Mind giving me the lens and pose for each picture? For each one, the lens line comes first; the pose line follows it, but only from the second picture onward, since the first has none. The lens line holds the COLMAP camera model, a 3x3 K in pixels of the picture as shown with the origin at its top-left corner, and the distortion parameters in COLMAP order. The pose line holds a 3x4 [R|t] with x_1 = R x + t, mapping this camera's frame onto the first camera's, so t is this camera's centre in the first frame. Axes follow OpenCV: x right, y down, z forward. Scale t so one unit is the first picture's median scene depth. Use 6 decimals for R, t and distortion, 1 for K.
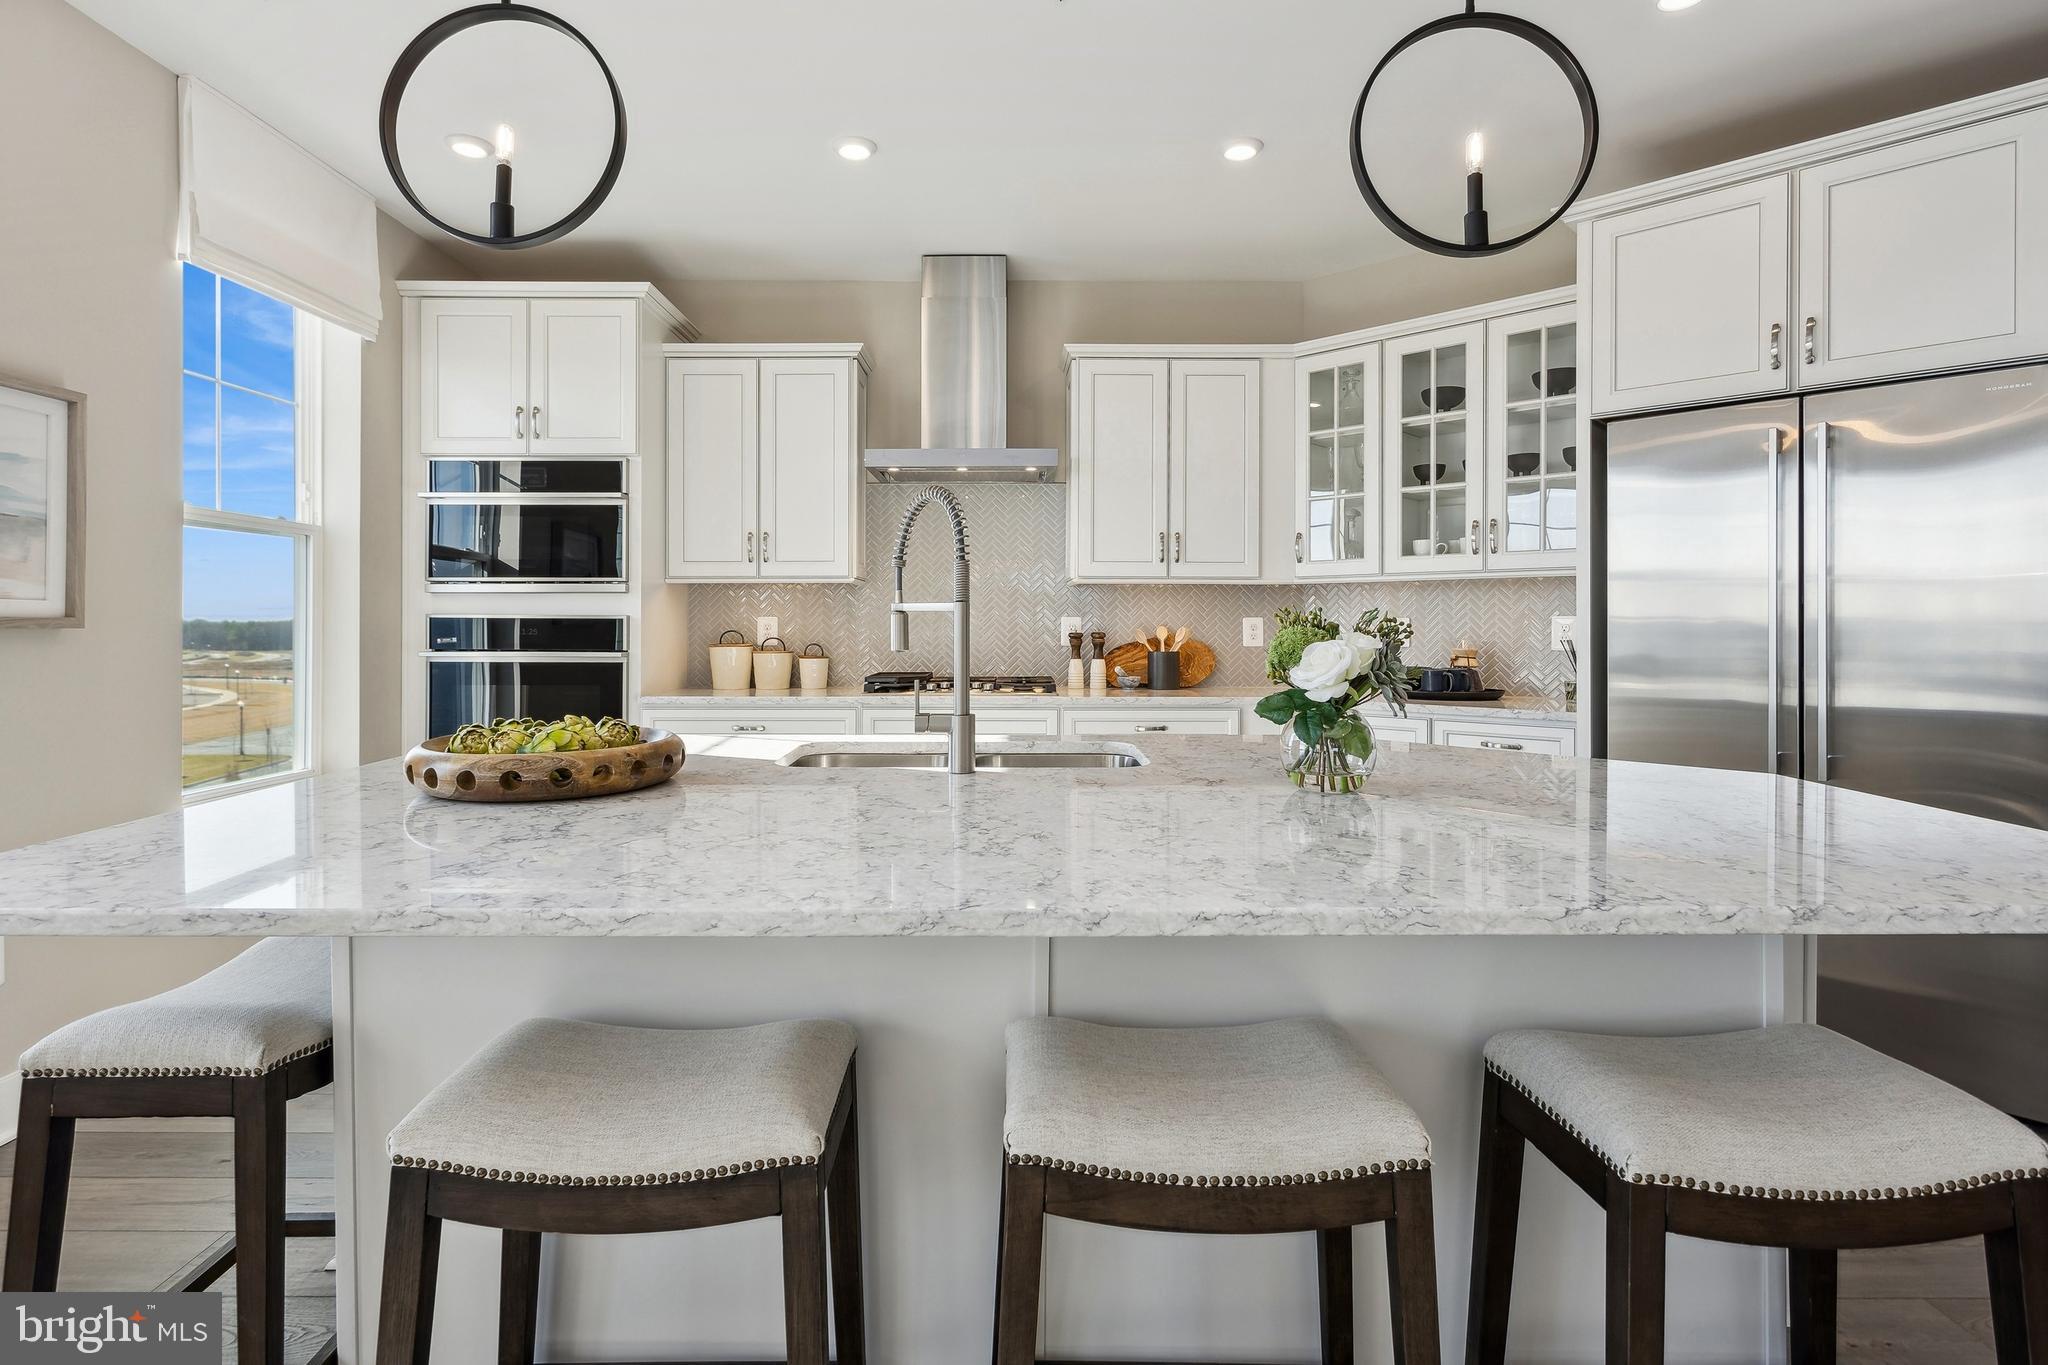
lens RADIAL K [[1005.8, 0, 1010.2], [0, 1005.8, 621.9], [0, 0, 1]] dist [0.003805, 0.000493]
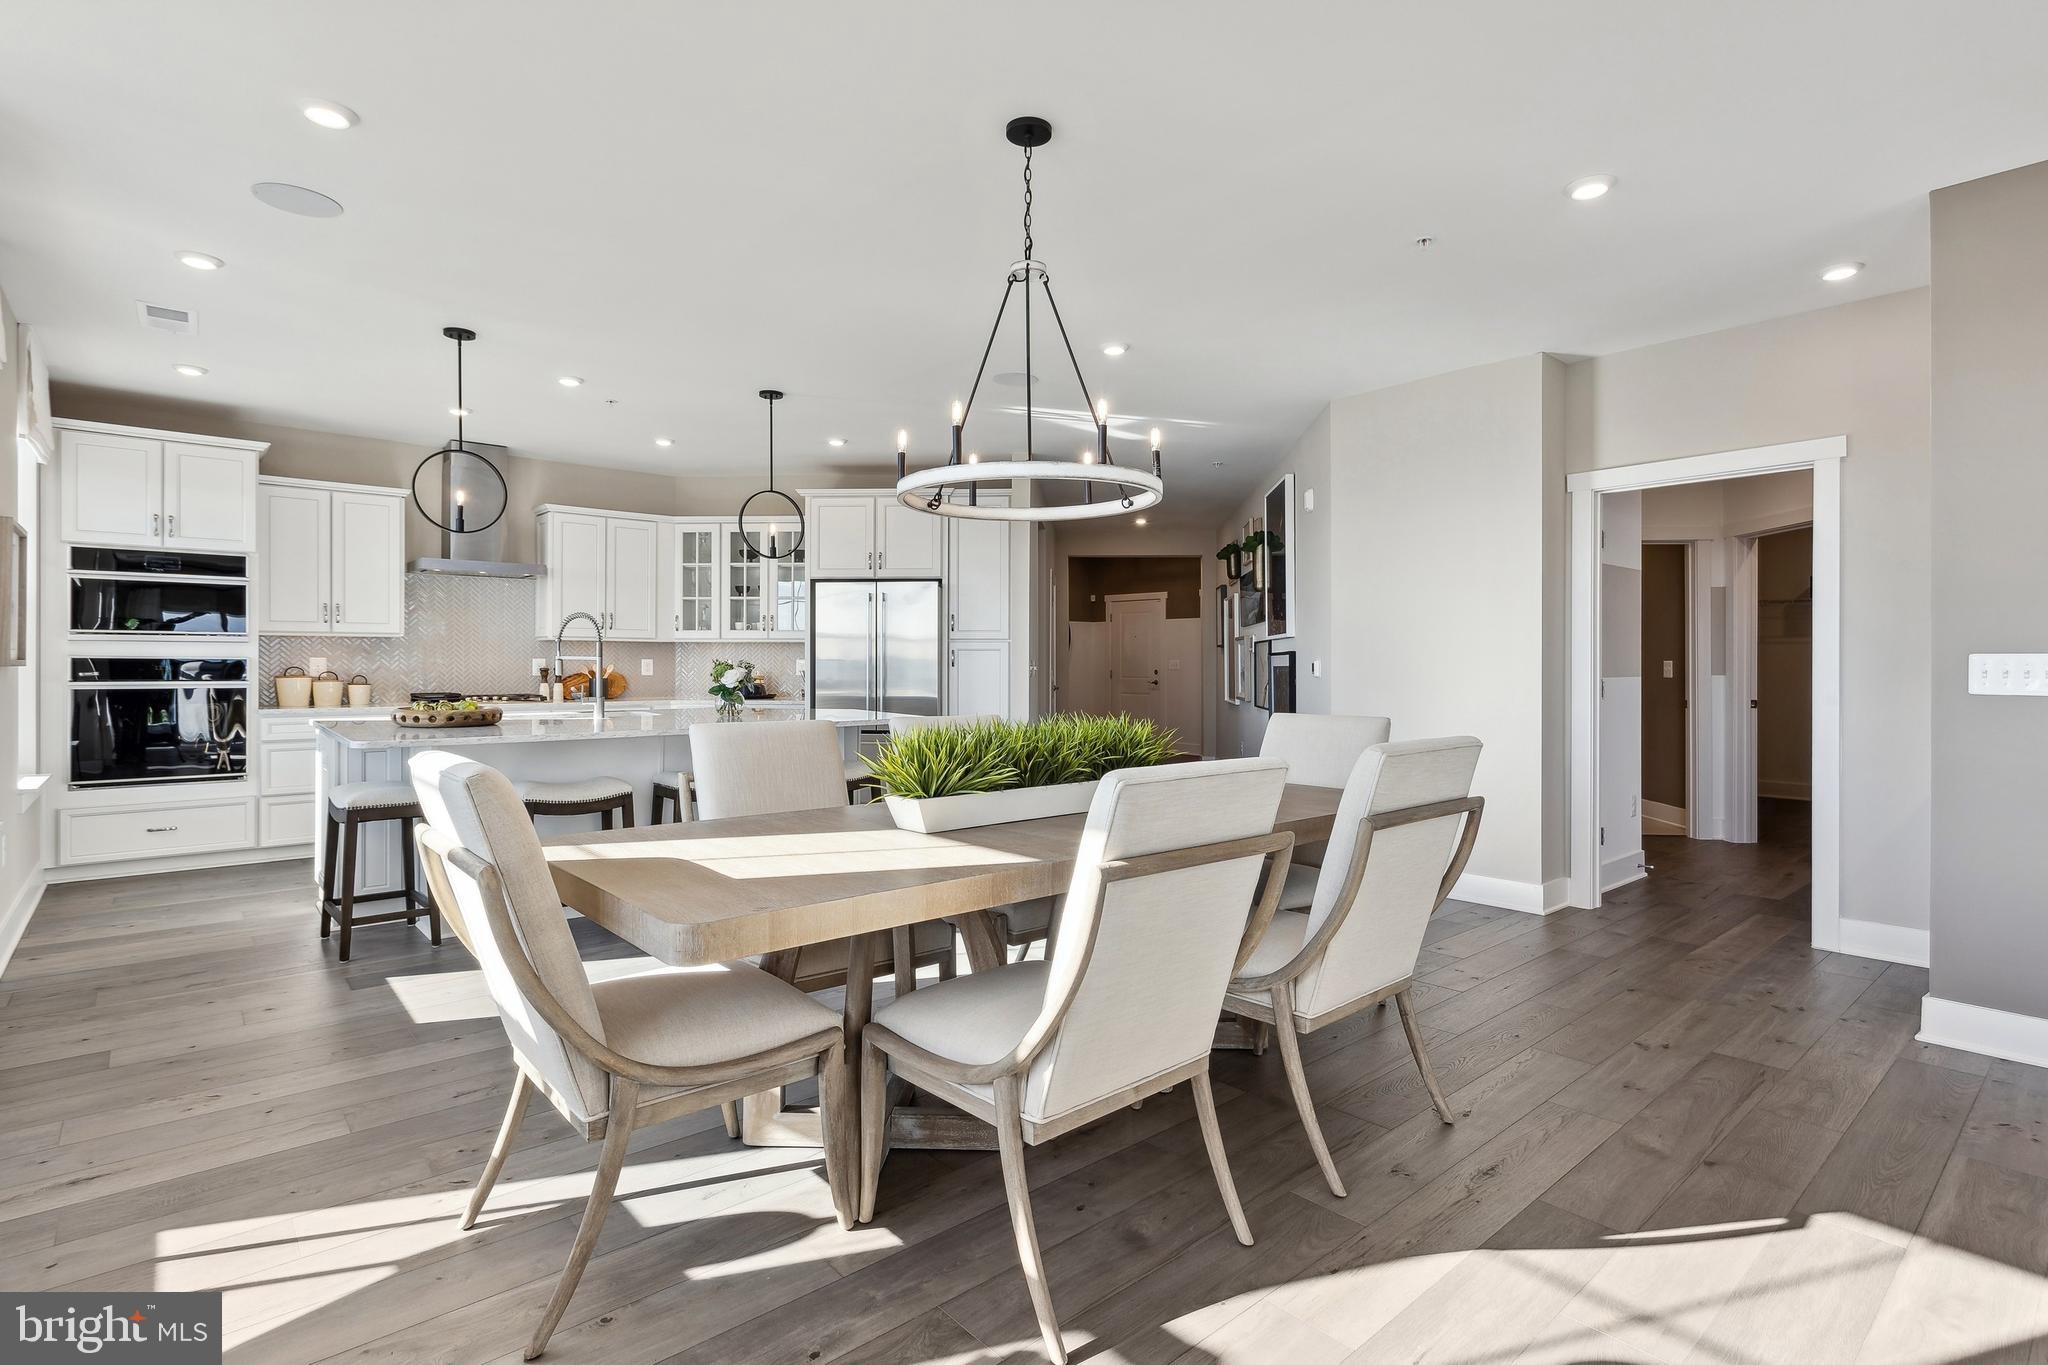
lens RADIAL K [[985.1, 0, 1025.5], [0, 985.1, 659.2], [0, 0, 1]] dist [-0.000406, 0.000828]
pose [[0.754632, 0.003024, 0.656142, -0.472823], [-0.004509, 0.999990, 0.000577, -0.009555], [-0.656133, -0.003394, 0.754638, -0.909725]]
